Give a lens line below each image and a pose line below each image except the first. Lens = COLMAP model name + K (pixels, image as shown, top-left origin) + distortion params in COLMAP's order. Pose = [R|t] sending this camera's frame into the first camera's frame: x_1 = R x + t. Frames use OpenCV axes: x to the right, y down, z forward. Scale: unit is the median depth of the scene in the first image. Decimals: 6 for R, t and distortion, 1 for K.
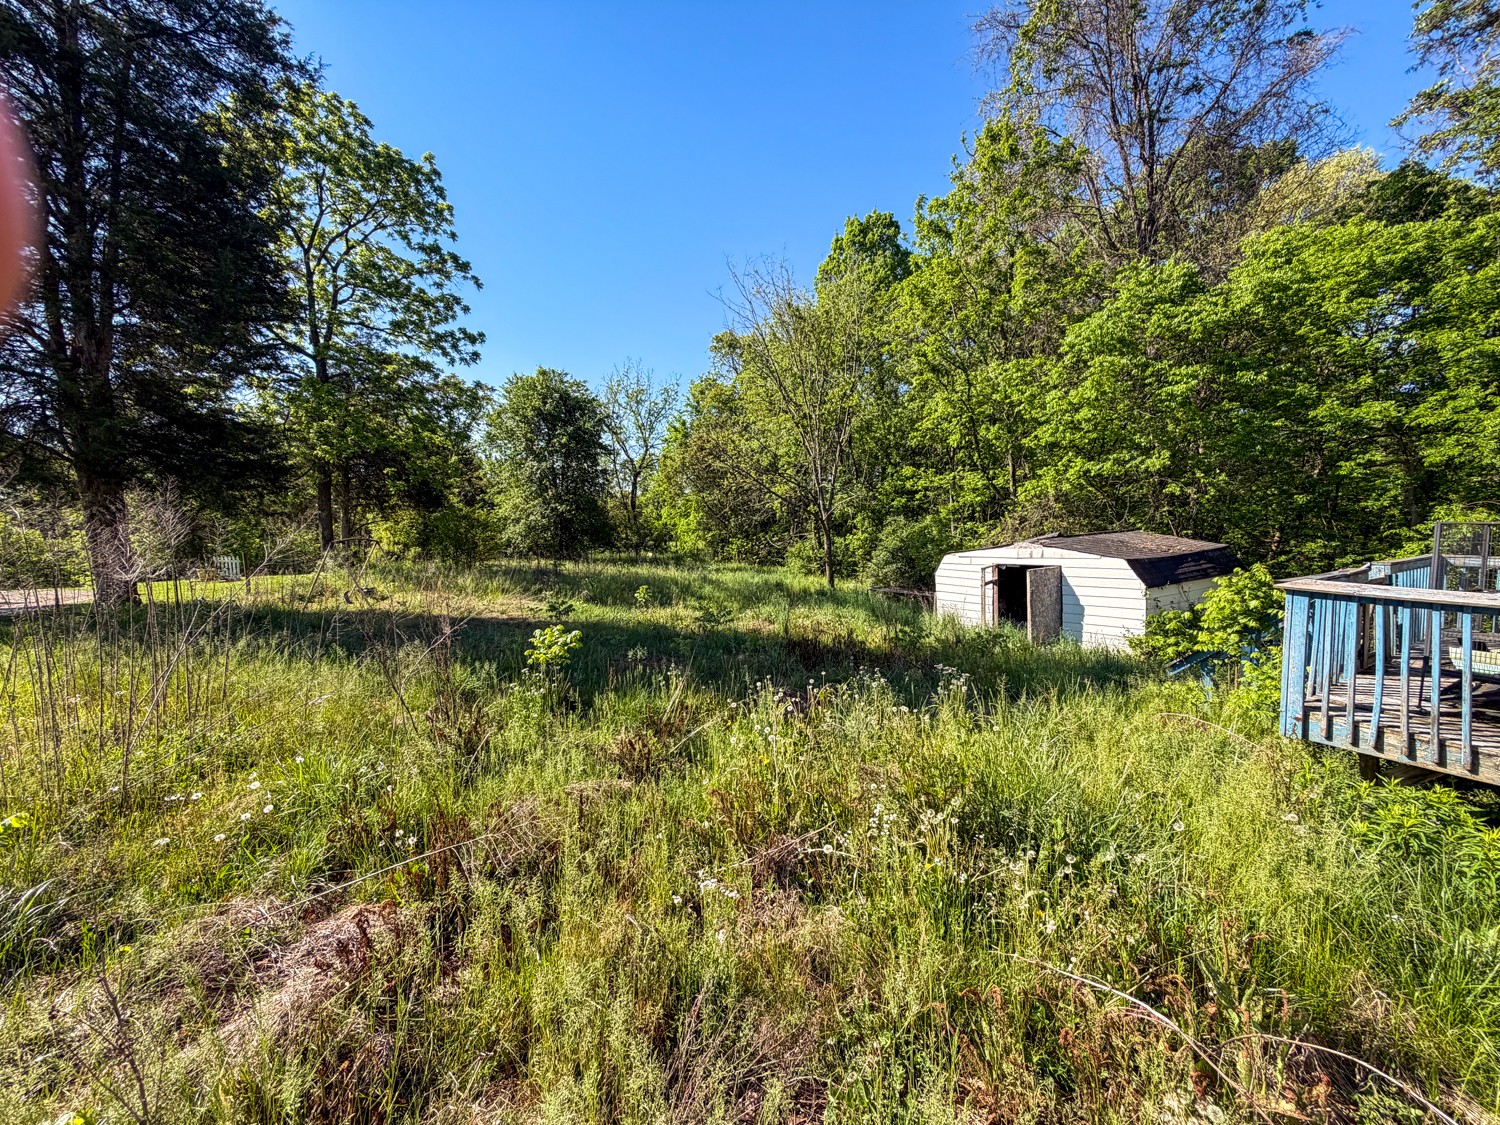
lens RADIAL K [[1057.0, 0, 749.3], [0, 1057.0, 580.6], [0, 0, 1]] dist [0.051992, -0.057487]
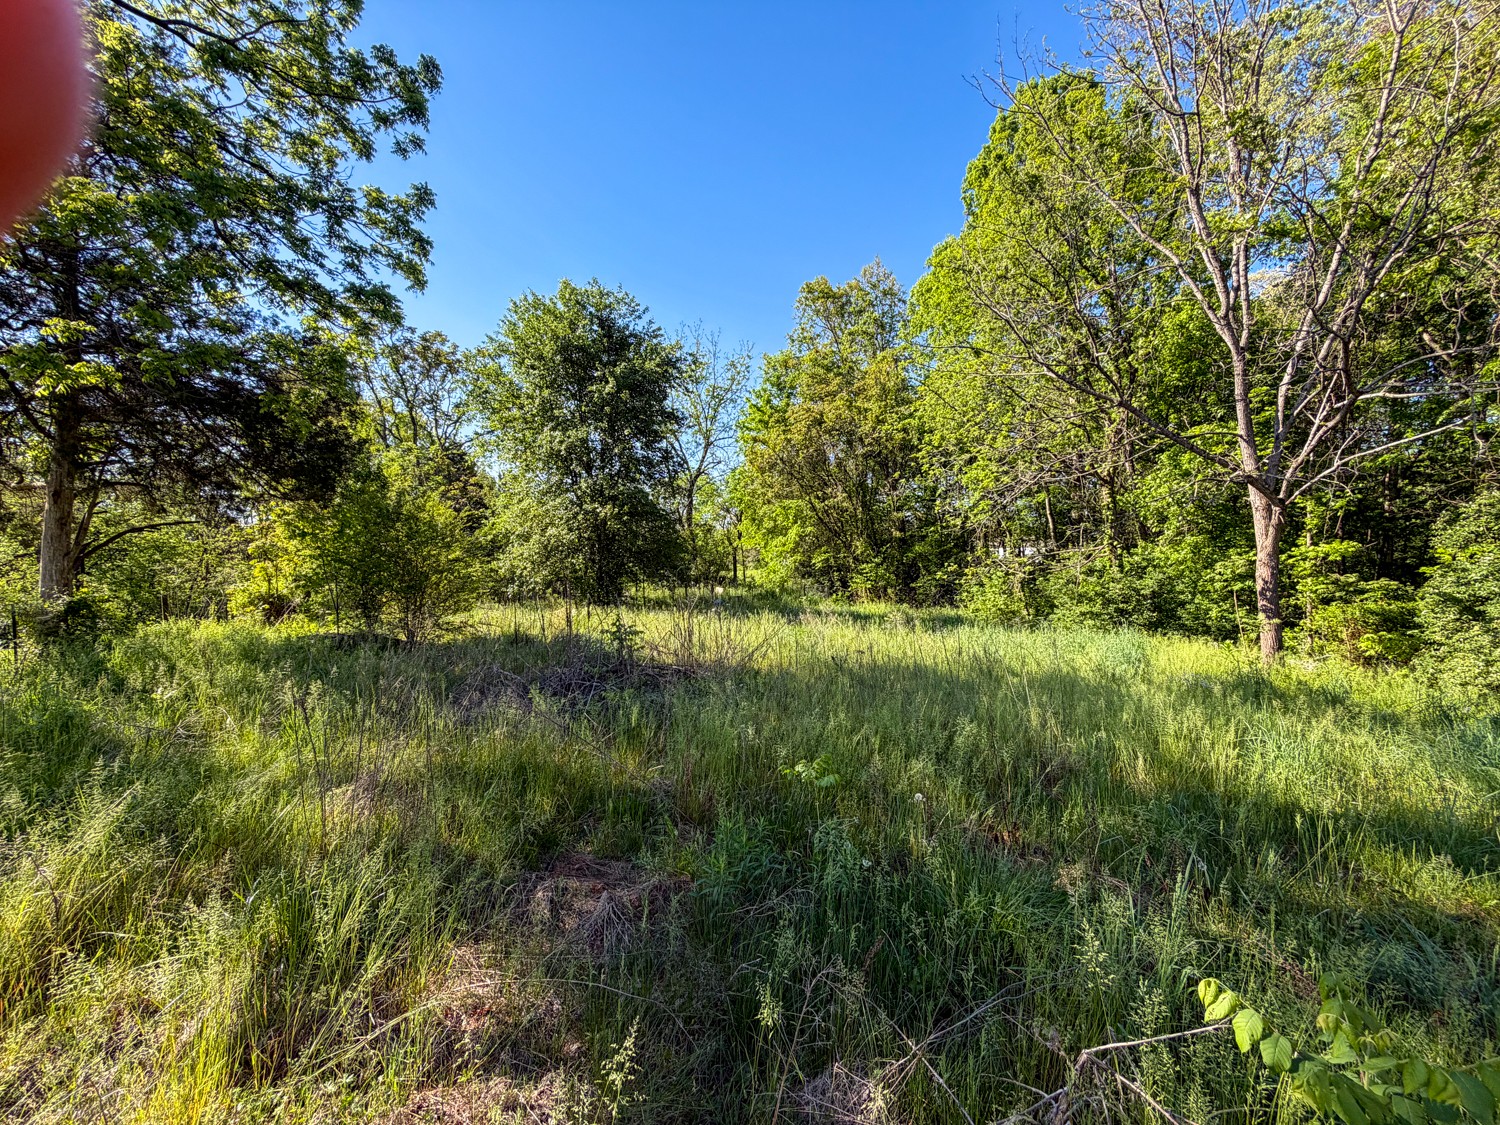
lens RADIAL K [[1057.0, 0, 749.3], [0, 1057.0, 580.6], [0, 0, 1]] dist [0.051992, -0.057487]
pose [[0.999880, -0.006280, -0.014167, -0.086670], [0.005839, 0.999504, -0.030947, -0.013130], [0.014354, 0.030861, 0.999421, 0.413374]]
